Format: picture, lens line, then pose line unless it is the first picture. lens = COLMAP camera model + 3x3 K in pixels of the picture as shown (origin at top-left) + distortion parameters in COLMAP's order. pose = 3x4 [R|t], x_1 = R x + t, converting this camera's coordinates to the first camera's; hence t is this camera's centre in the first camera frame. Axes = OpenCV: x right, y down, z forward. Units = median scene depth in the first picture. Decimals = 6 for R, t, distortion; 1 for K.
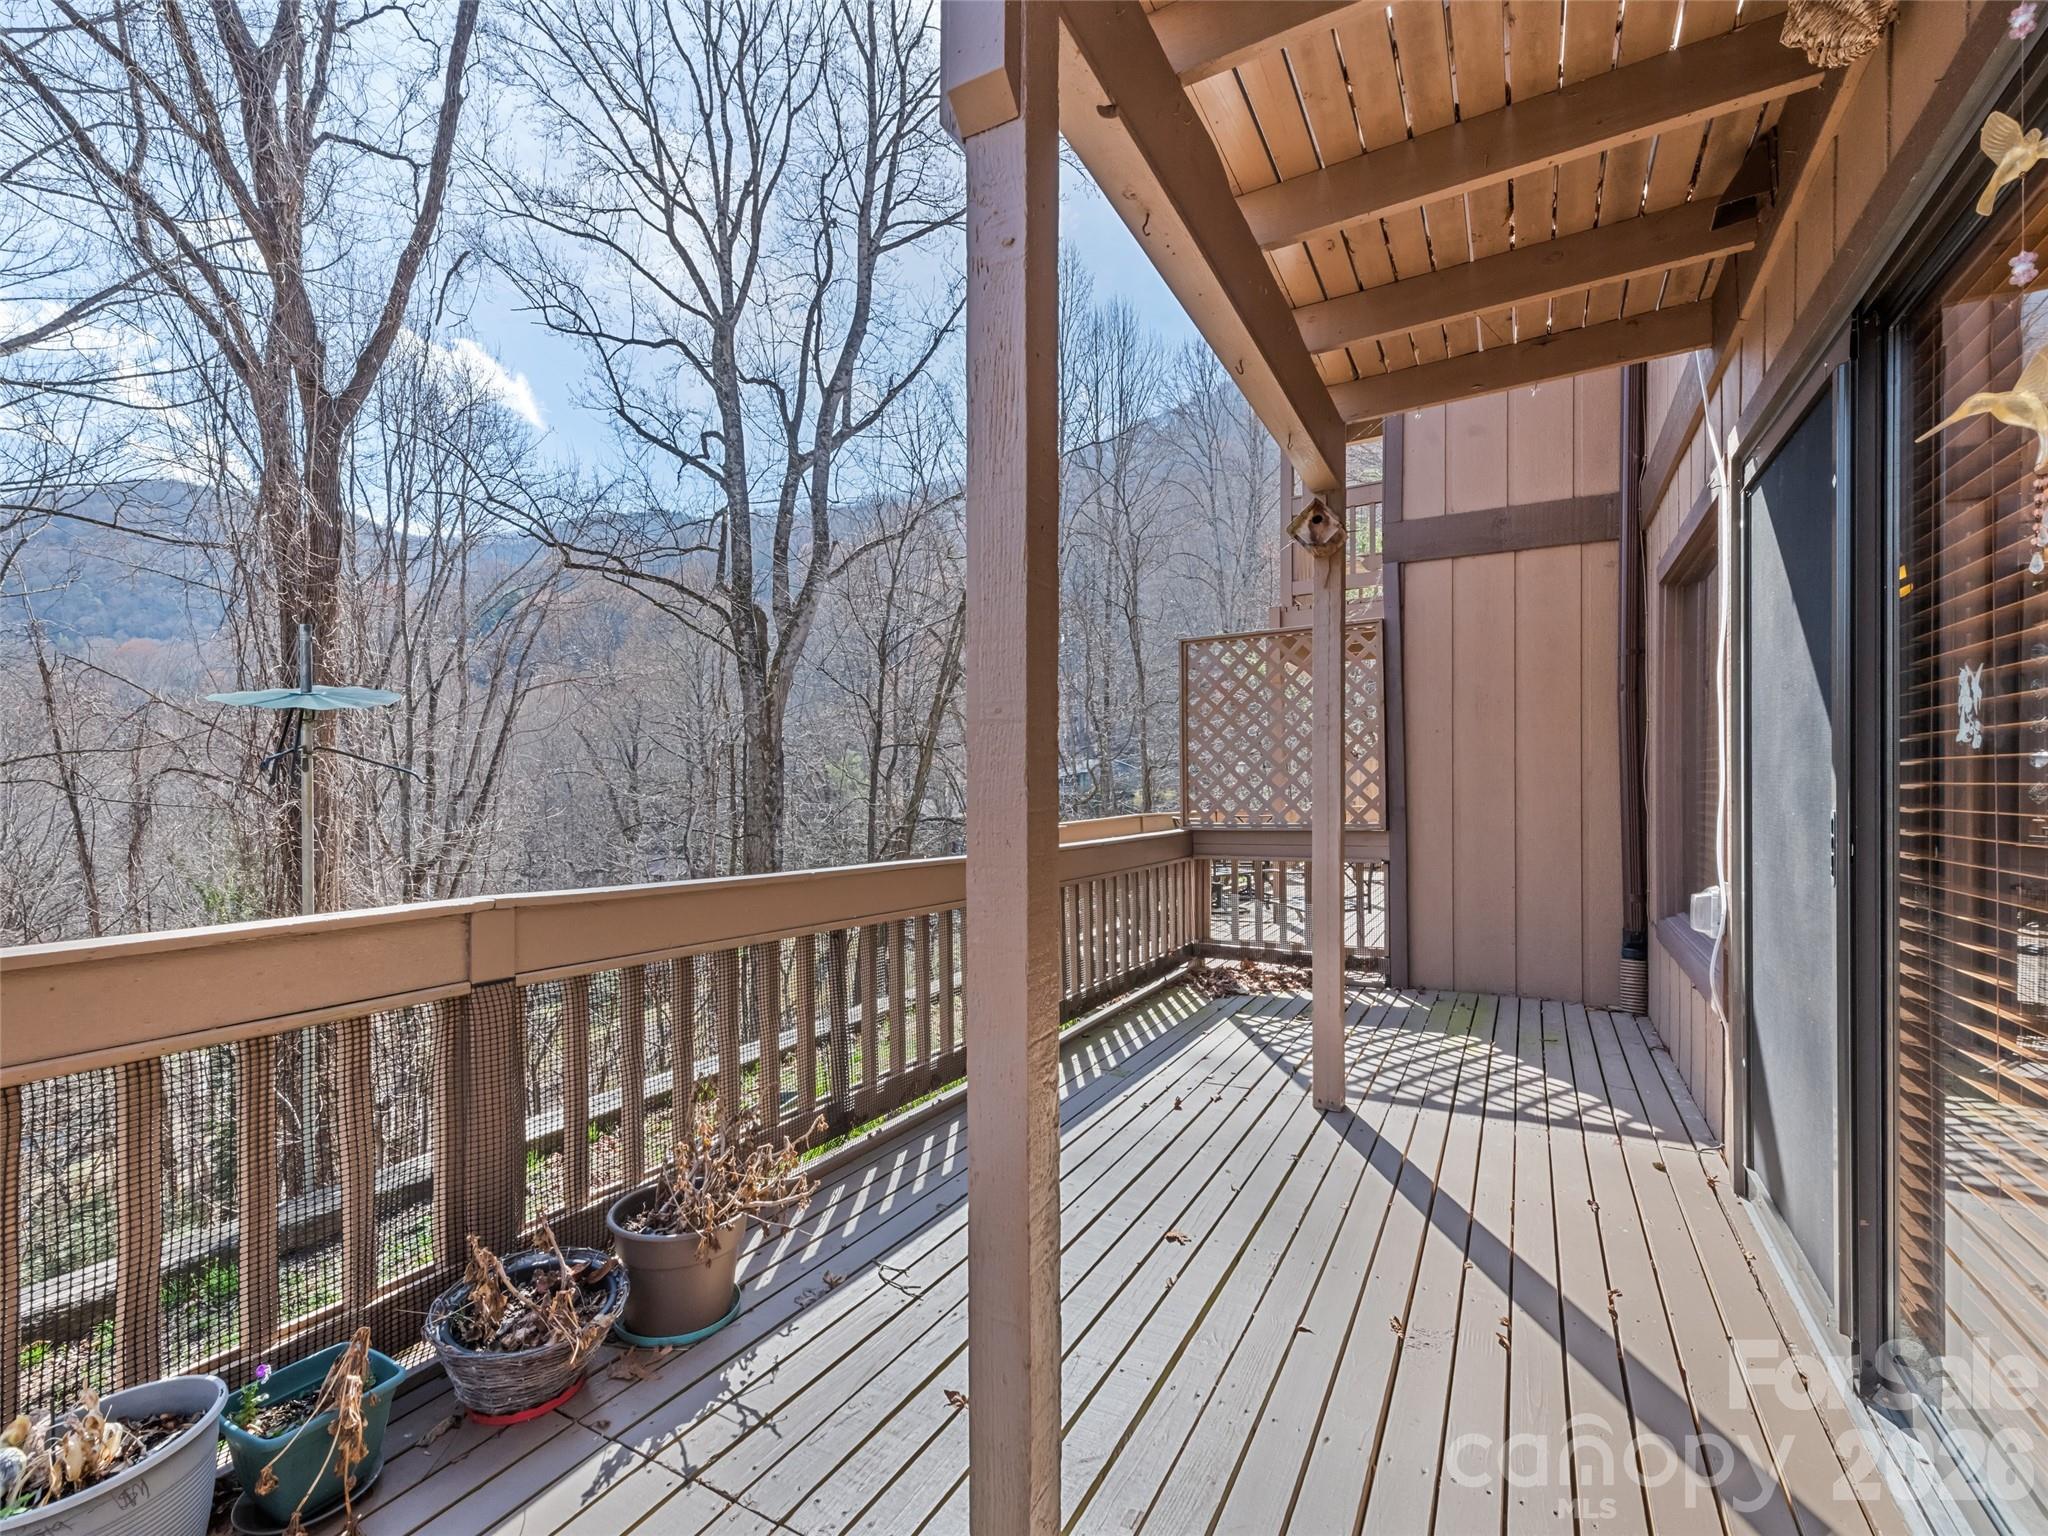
lens RADIAL K [[978.7, 0, 1024.0], [0, 978.7, 768.0], [0, 0, 1]] dist [0.000391, 0.000107]
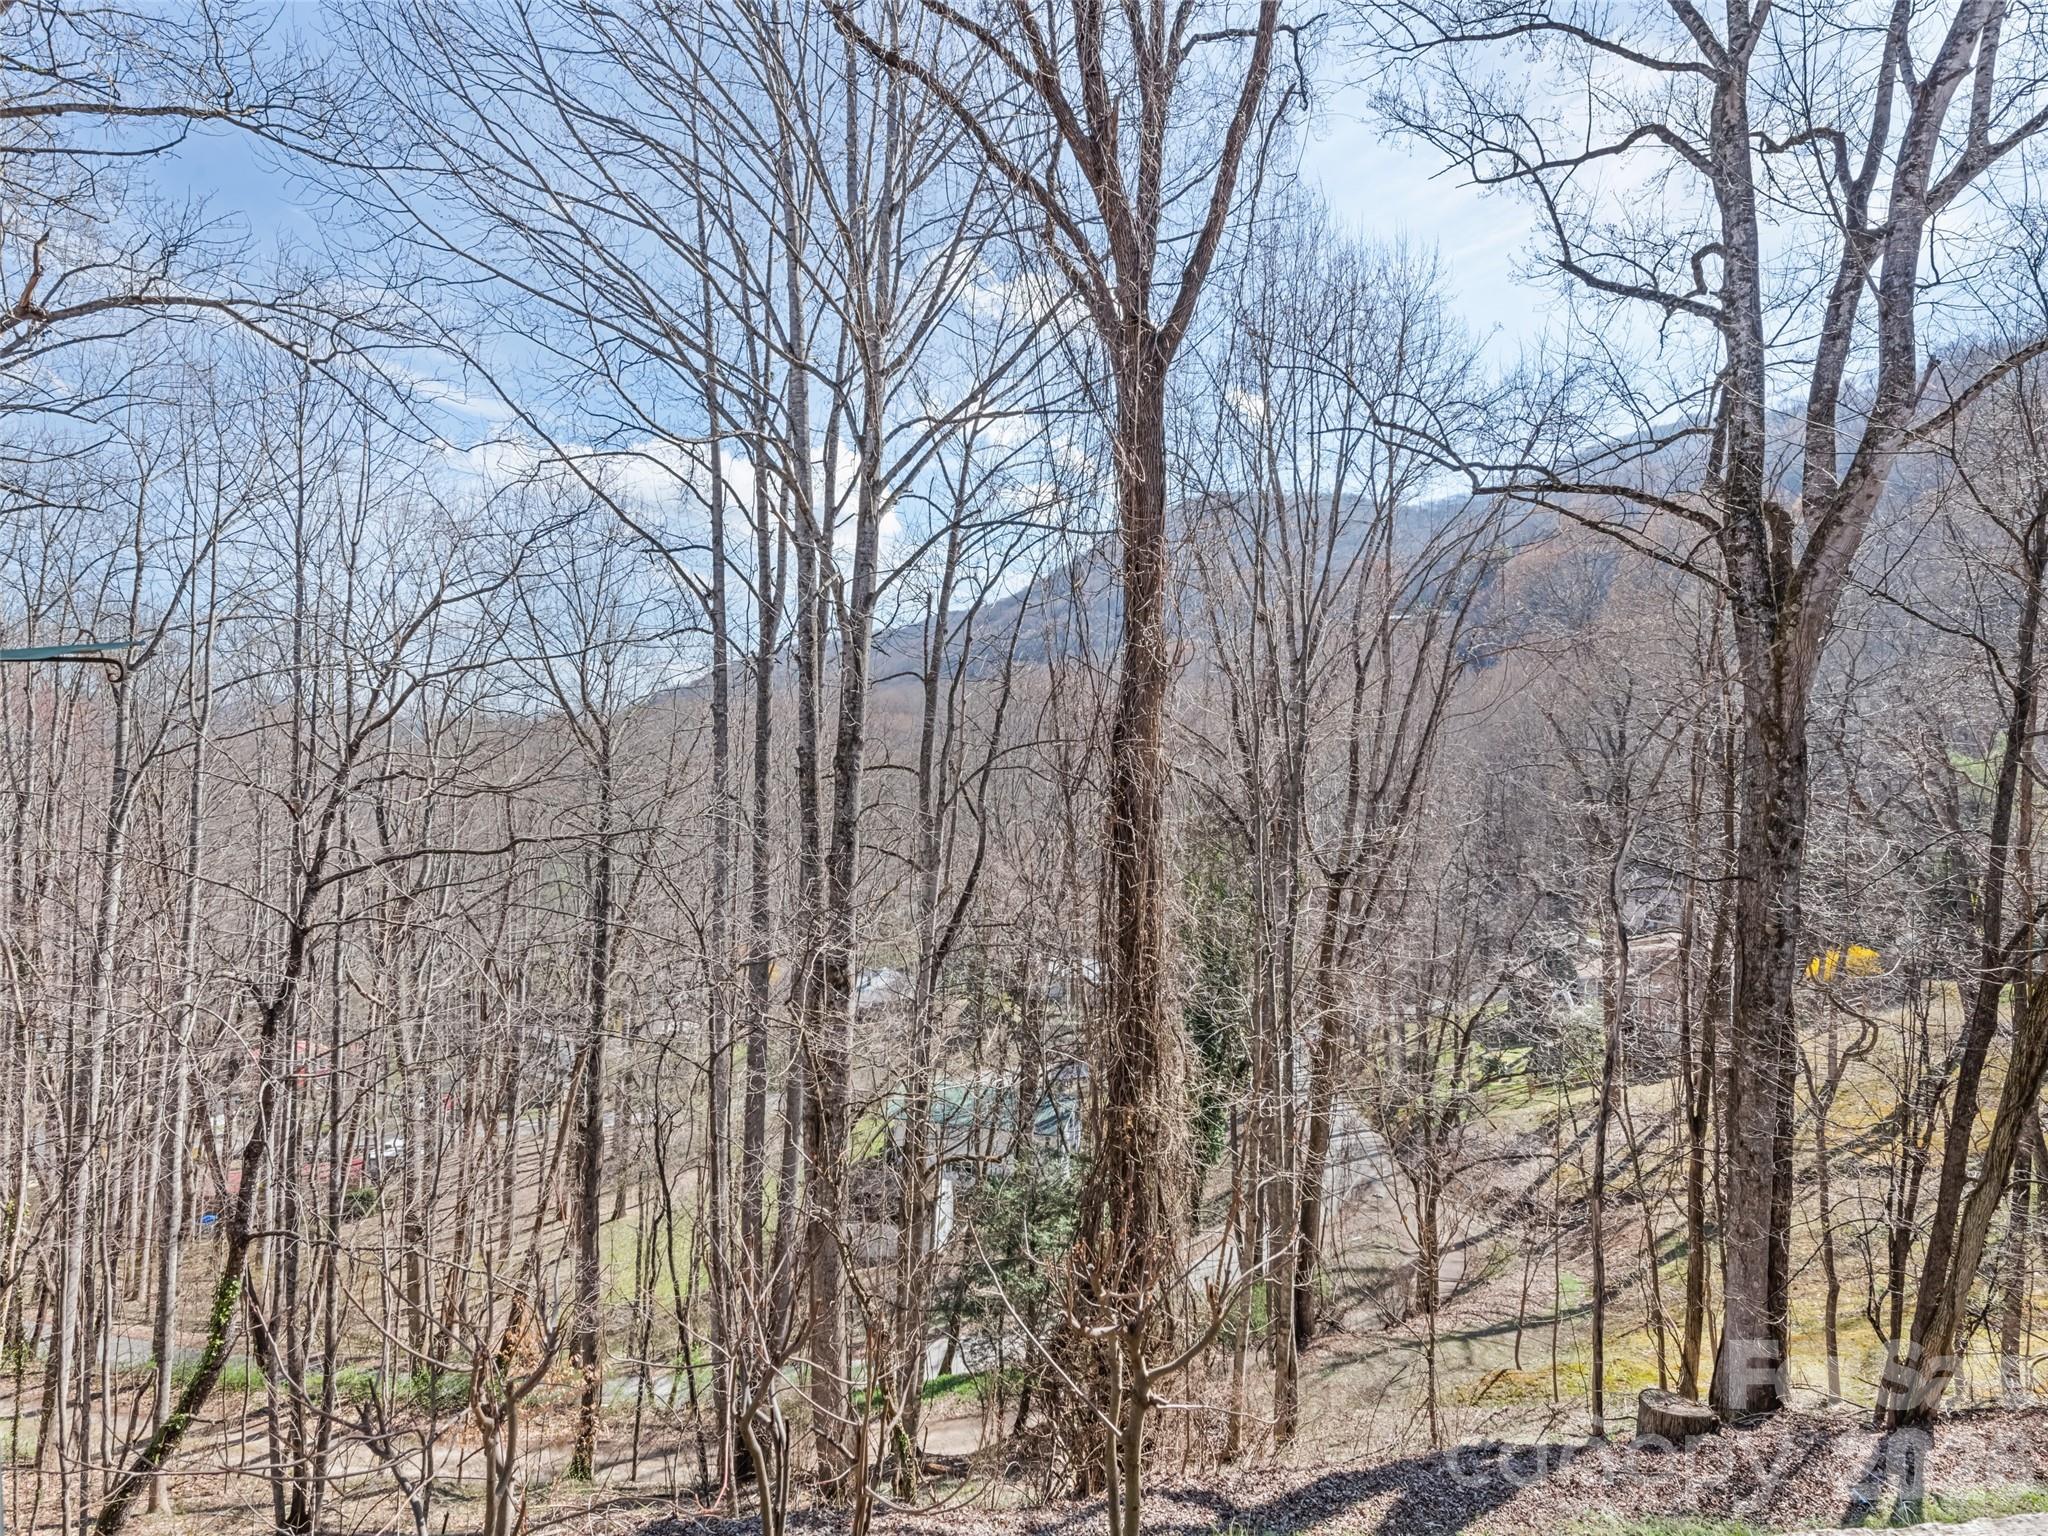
lens RADIAL K [[1103.3, 0, 1025.5], [0, 1103.3, 784.3], [0, 0, 1]] dist [0.001679, -0.000519]
pose [[0.605673, 0.030946, -0.795111, -0.000487], [-0.009809, 0.999458, 0.031427, -0.007158], [0.795653, -0.011235, 0.605649, 0.200946]]
